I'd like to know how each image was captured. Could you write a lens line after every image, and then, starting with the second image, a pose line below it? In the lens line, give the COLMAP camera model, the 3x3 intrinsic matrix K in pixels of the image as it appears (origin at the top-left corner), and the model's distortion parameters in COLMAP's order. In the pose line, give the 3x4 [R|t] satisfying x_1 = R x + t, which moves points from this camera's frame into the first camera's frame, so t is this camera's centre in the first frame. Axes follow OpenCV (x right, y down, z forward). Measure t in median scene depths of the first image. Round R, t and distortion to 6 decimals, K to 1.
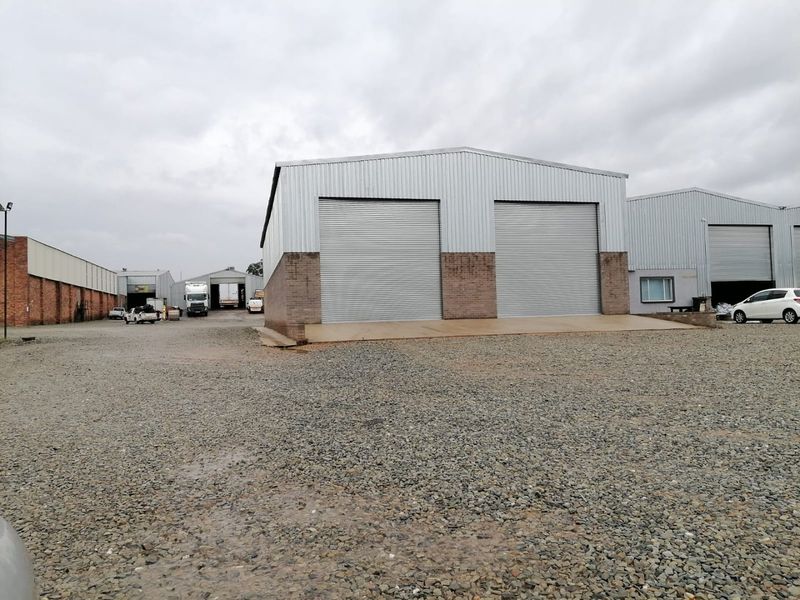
lens RADIAL K [[596.3, 0, 400.0], [0, 596.3, 300.0], [0, 0, 1]] dist [0.037354, -0.069886]
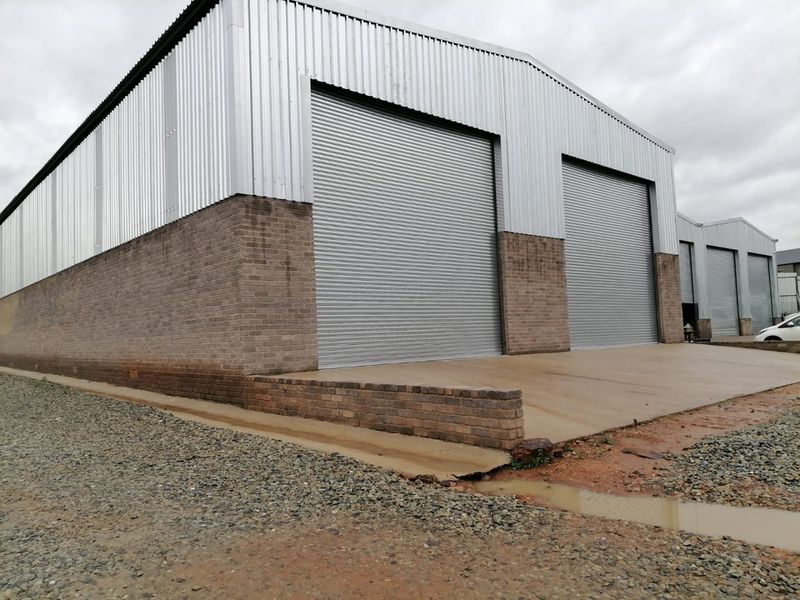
lens RADIAL K [[571.3, 0, 373.0], [0, 571.3, 311.8], [0, 0, 1]] dist [0.001336, -0.000294]
pose [[0.887680, 0.017373, 0.460134, -0.249236], [-0.005925, 0.999636, -0.026313, 0.007194], [-0.460423, 0.020631, 0.887460, 0.541836]]
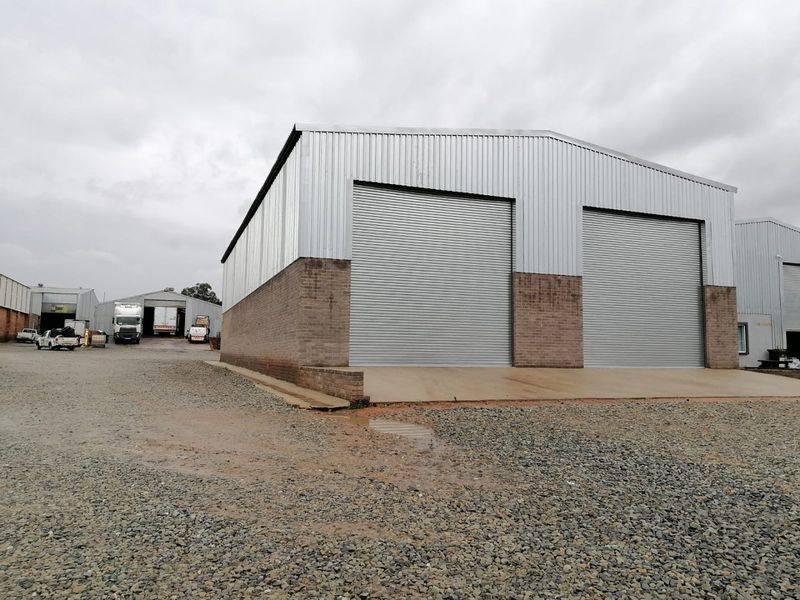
lens RADIAL K [[549.3, 0, 353.8], [0, 549.3, 318.0], [0, 0, 1]] dist [-0.000133, 0.000190]
pose [[0.994212, 0.048771, 0.095729, -0.164617], [-0.045652, 0.998361, -0.034502, 0.005428], [-0.097255, 0.029932, 0.994809, 0.338059]]
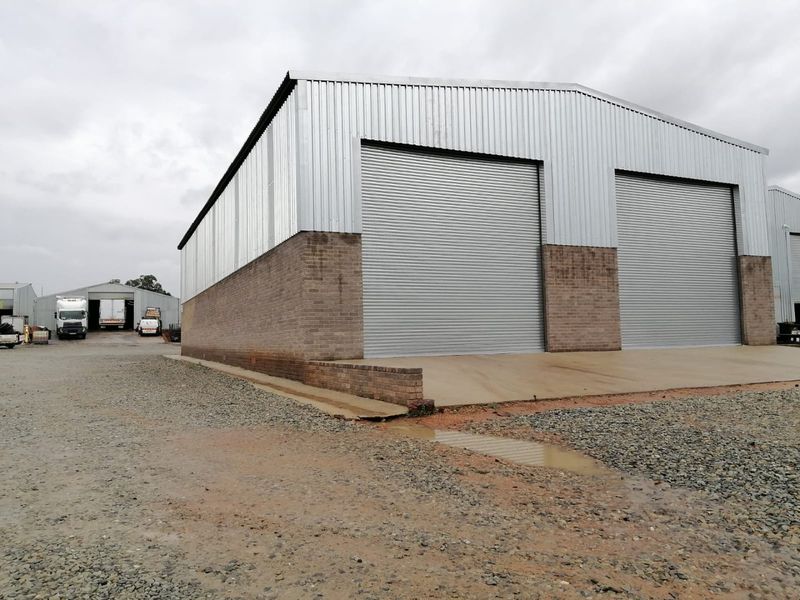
lens RADIAL K [[589.0, 0, 389.4], [0, 589.0, 308.5], [0, 0, 1]] dist [0.025237, -0.075294]
pose [[0.981510, 0.017956, 0.190569, -0.188278], [-0.012804, 0.999519, -0.028233, 0.006202], [-0.190985, 0.025271, 0.981268, 0.390230]]
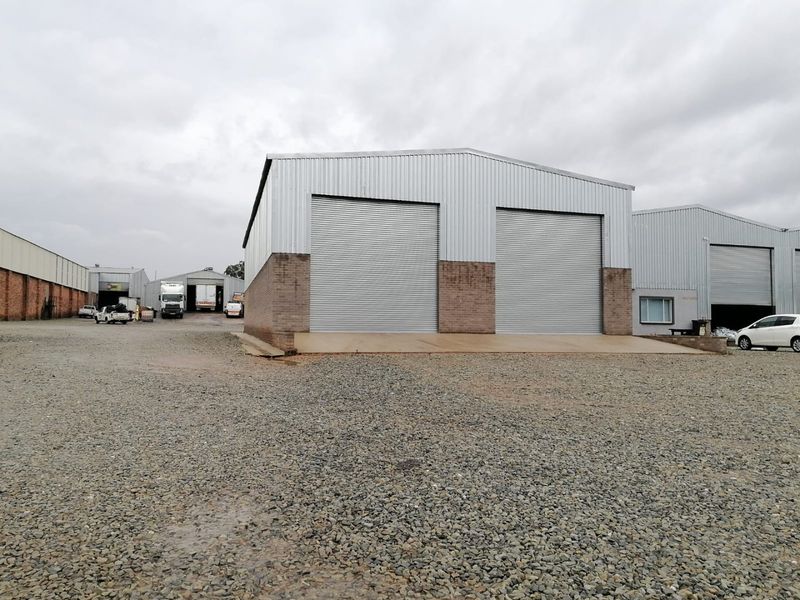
lens RADIAL K [[653.0, 0, 391.2], [0, 653.0, 319.6], [0, 0, 1]] dist [0.013614, 0.001062]
pose [[0.999091, 0.041761, -0.008499, 0.024987], [-0.041633, 0.999025, 0.014711, -0.000430], [0.009105, -0.014344, 0.999856, -0.043463]]
